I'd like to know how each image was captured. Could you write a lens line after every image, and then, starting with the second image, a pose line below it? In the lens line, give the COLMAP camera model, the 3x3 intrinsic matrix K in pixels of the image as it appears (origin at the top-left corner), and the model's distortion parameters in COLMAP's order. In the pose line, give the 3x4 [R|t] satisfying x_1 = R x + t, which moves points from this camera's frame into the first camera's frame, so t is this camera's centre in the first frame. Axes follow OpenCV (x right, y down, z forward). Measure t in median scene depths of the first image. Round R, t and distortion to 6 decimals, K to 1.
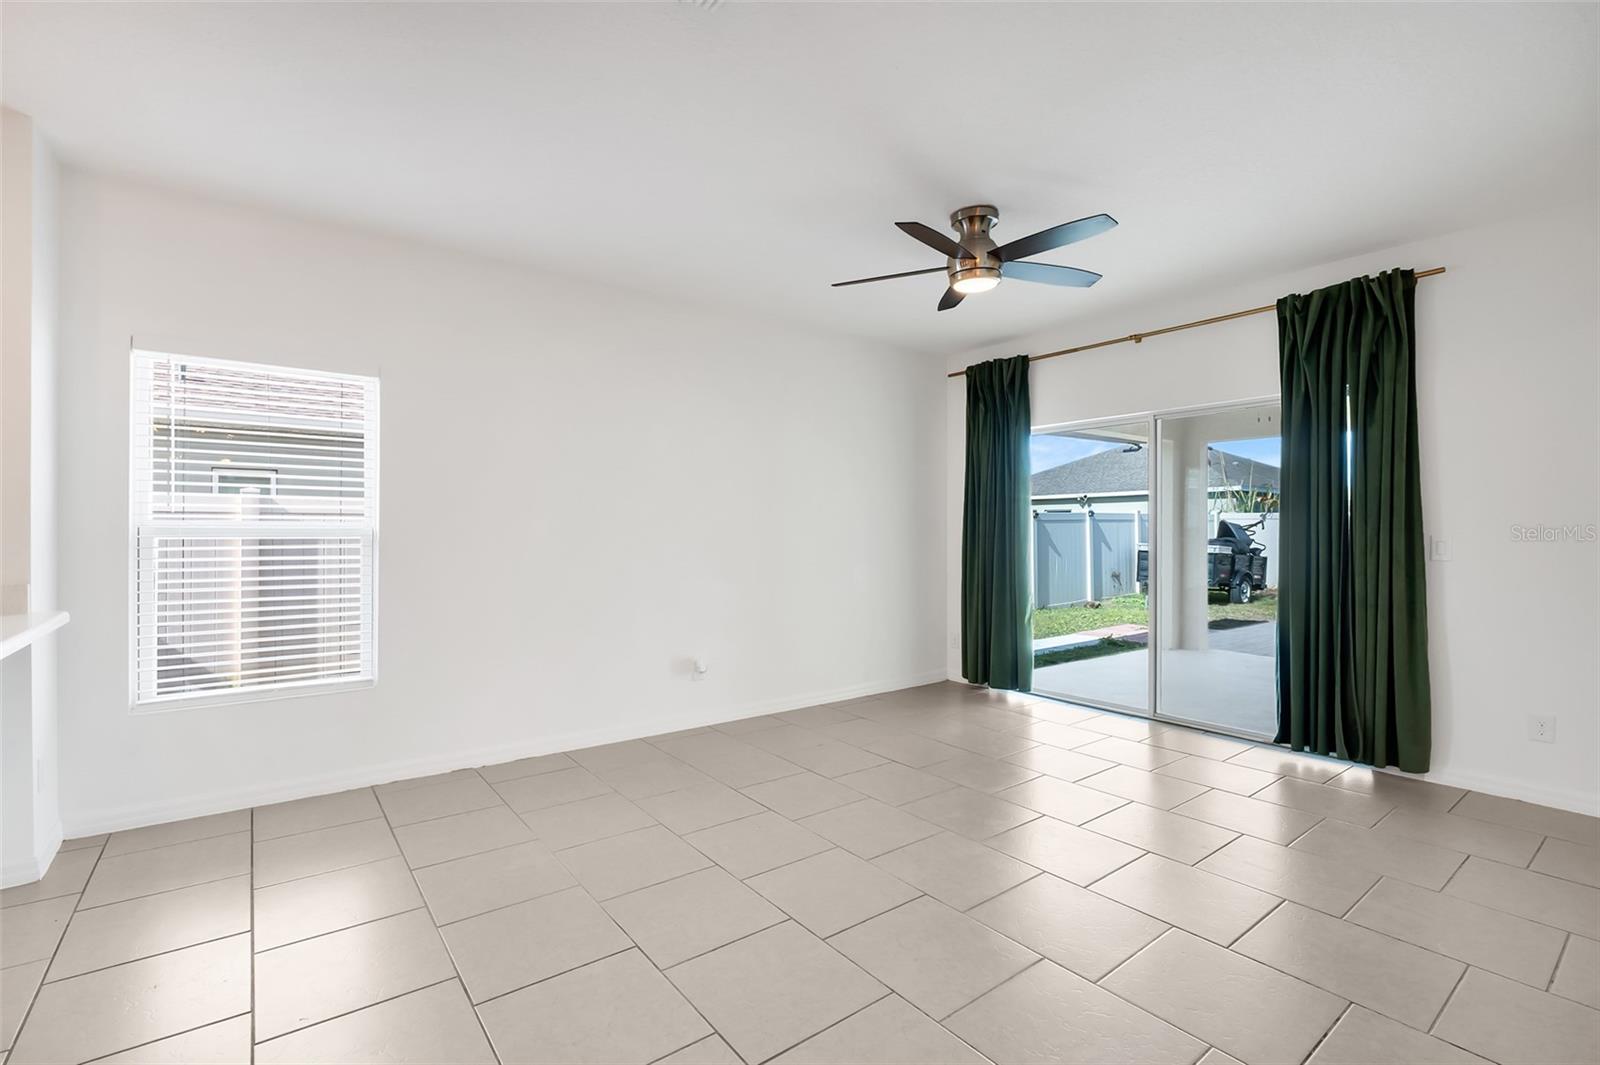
lens RADIAL K [[704.7, 0, 792.7], [0, 704.7, 544.0], [0, 0, 1]] dist [-0.015950, 0.000762]
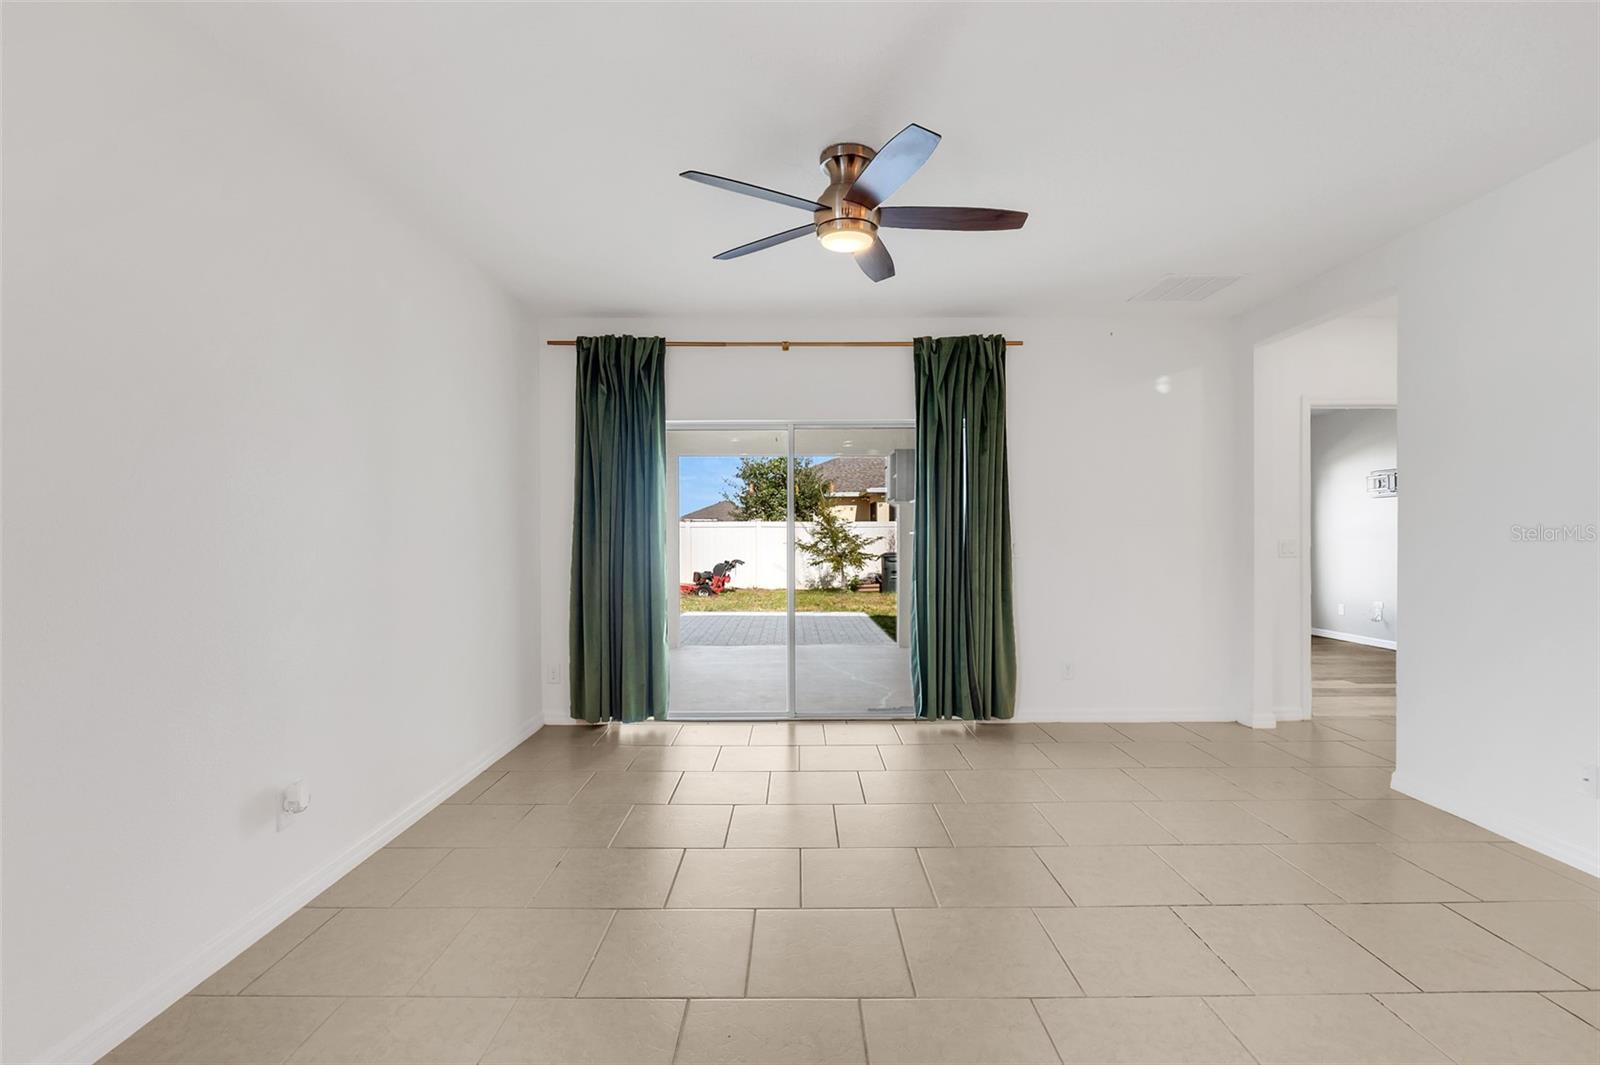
lens RADIAL K [[704.7, 0, 797.2], [0, 704.7, 536.1], [0, 0, 1]] dist [-0.015950, 0.000762]
pose [[0.606293, -0.001580, 0.795239, -0.357851], [0.019106, 0.999738, -0.012580, -0.006824], [-0.795011, 0.022821, 0.606165, 0.442020]]
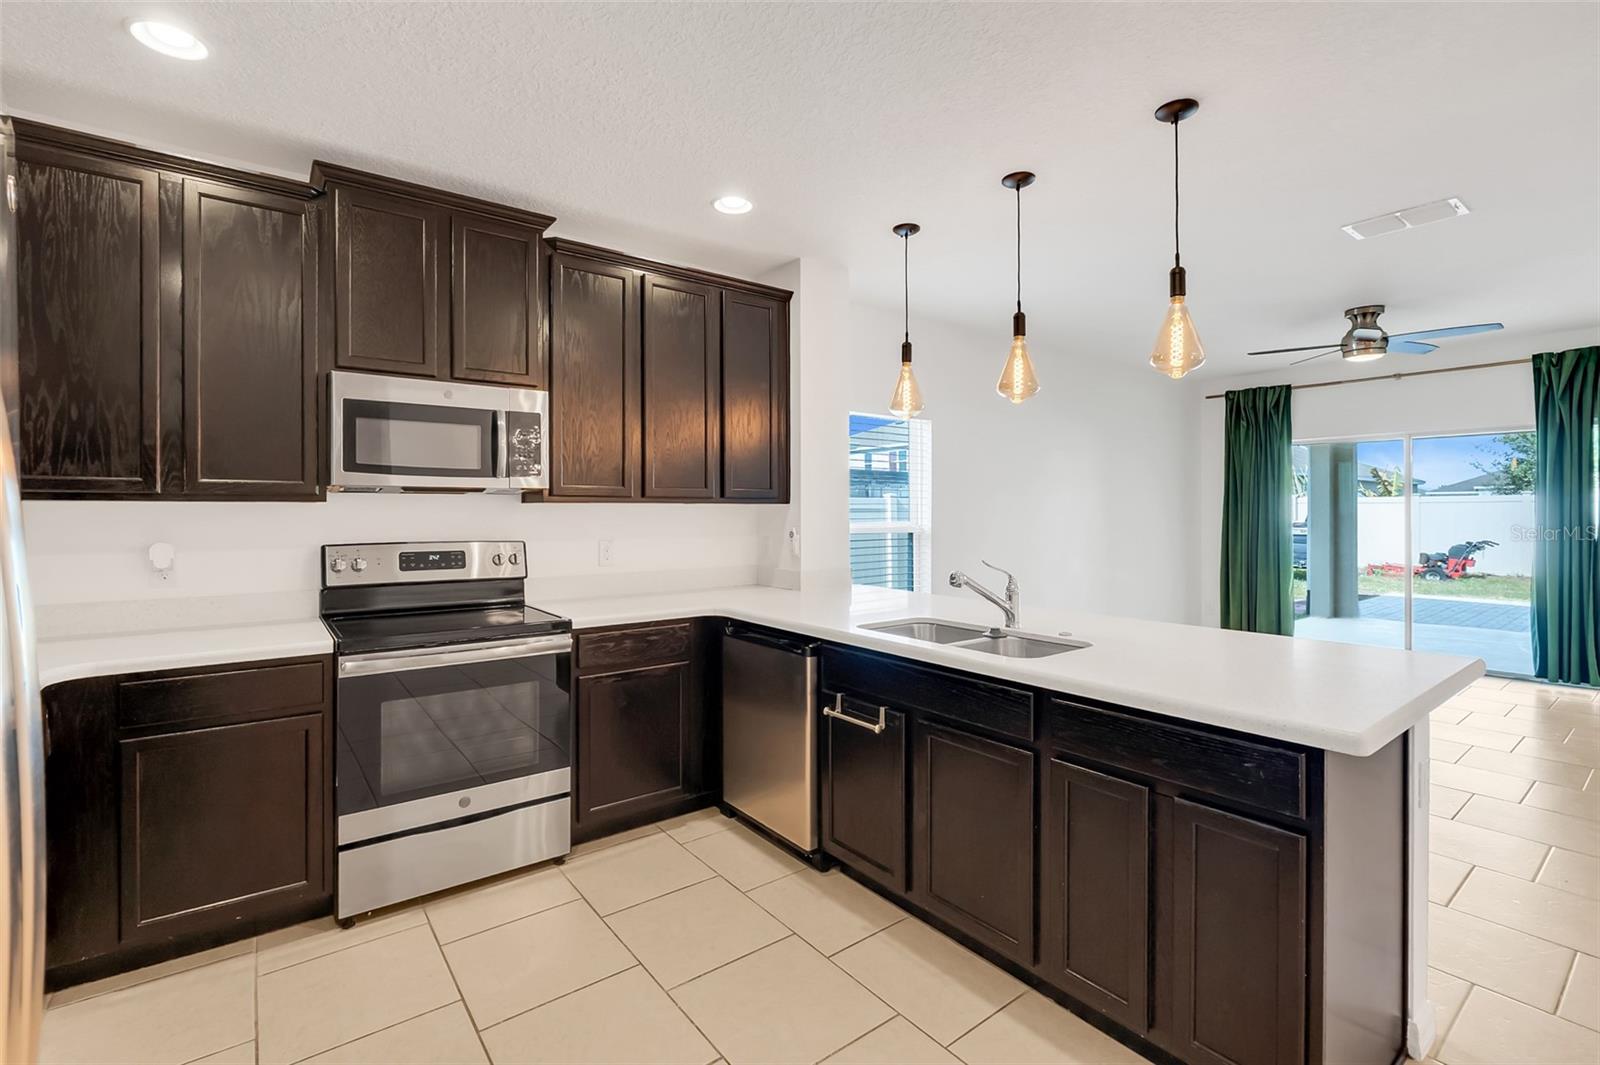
lens RADIAL K [[704.7, 0, 789.6], [0, 704.7, 517.3], [0, 0, 1]] dist [-0.015950, 0.000762]
pose [[0.999891, -0.008080, -0.012372, -0.749289], [0.007900, 0.999863, -0.014537, -0.020587], [0.012488, 0.014437, 0.999818, -0.375965]]
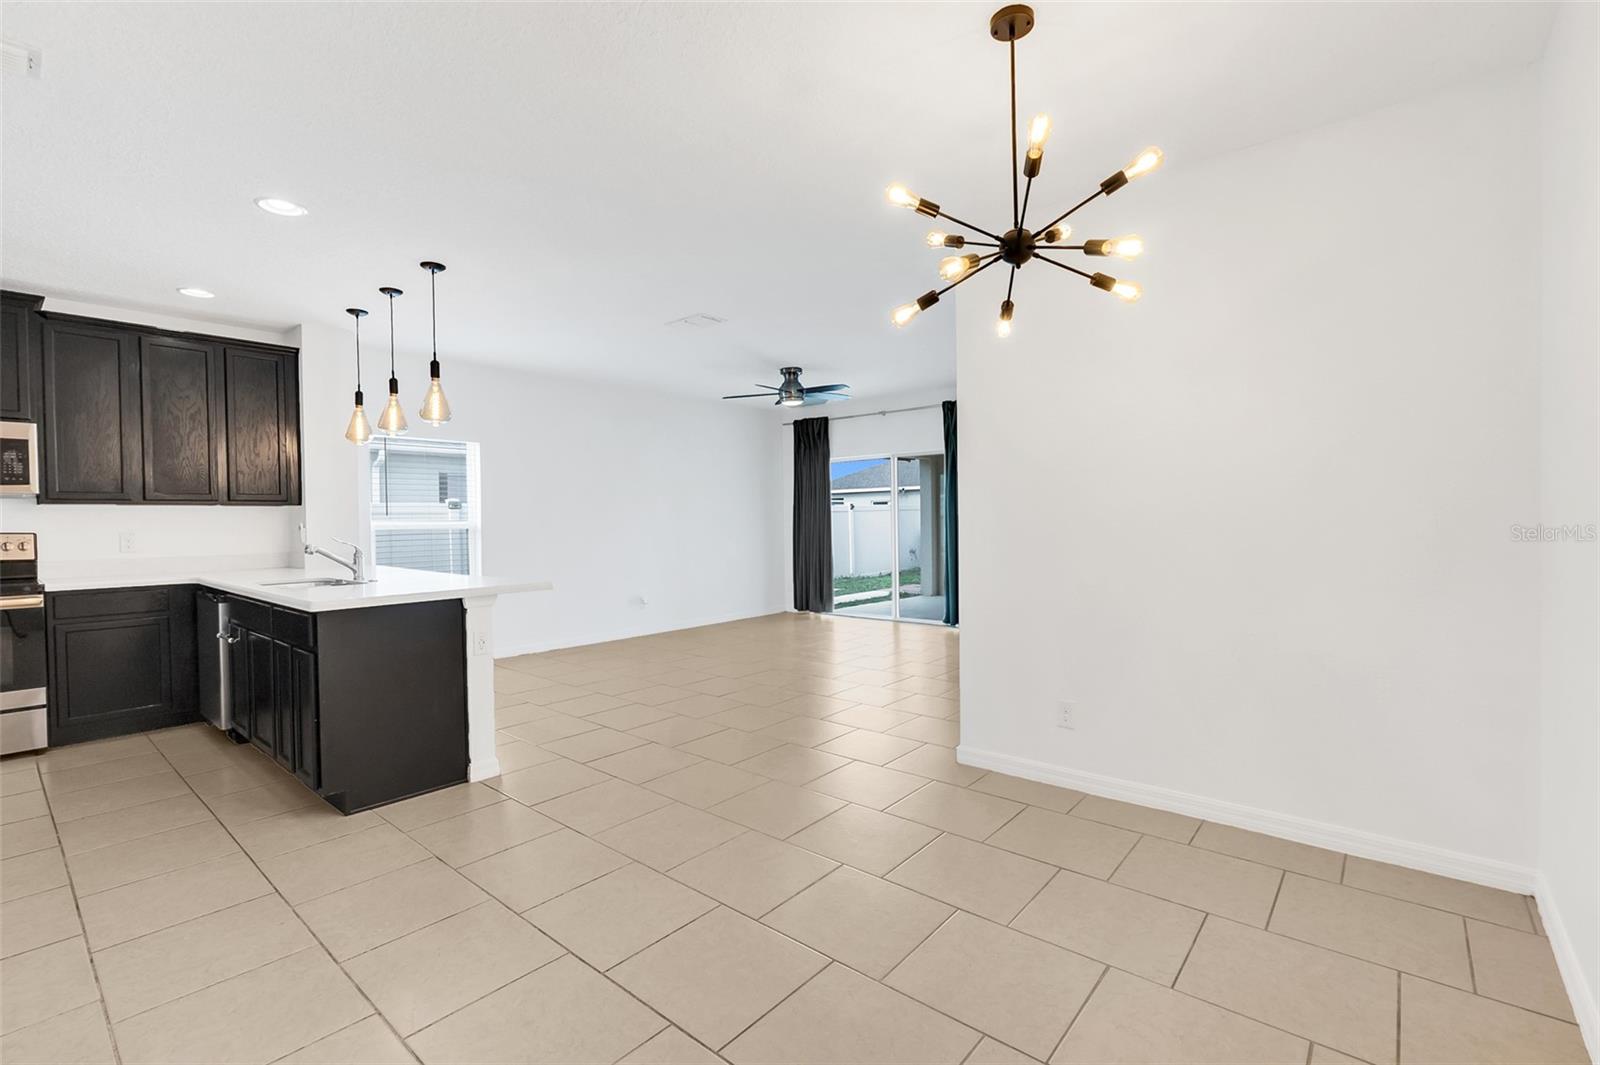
lens RADIAL K [[704.7, 0, 790.8], [0, 704.7, 529.8], [0, 0, 1]] dist [-0.015950, 0.000762]
pose [[0.976782, -0.019159, 0.213377, -0.163076], [0.020736, 0.999772, -0.005155, 0.016826], [-0.213229, 0.009460, 0.976956, -0.856810]]
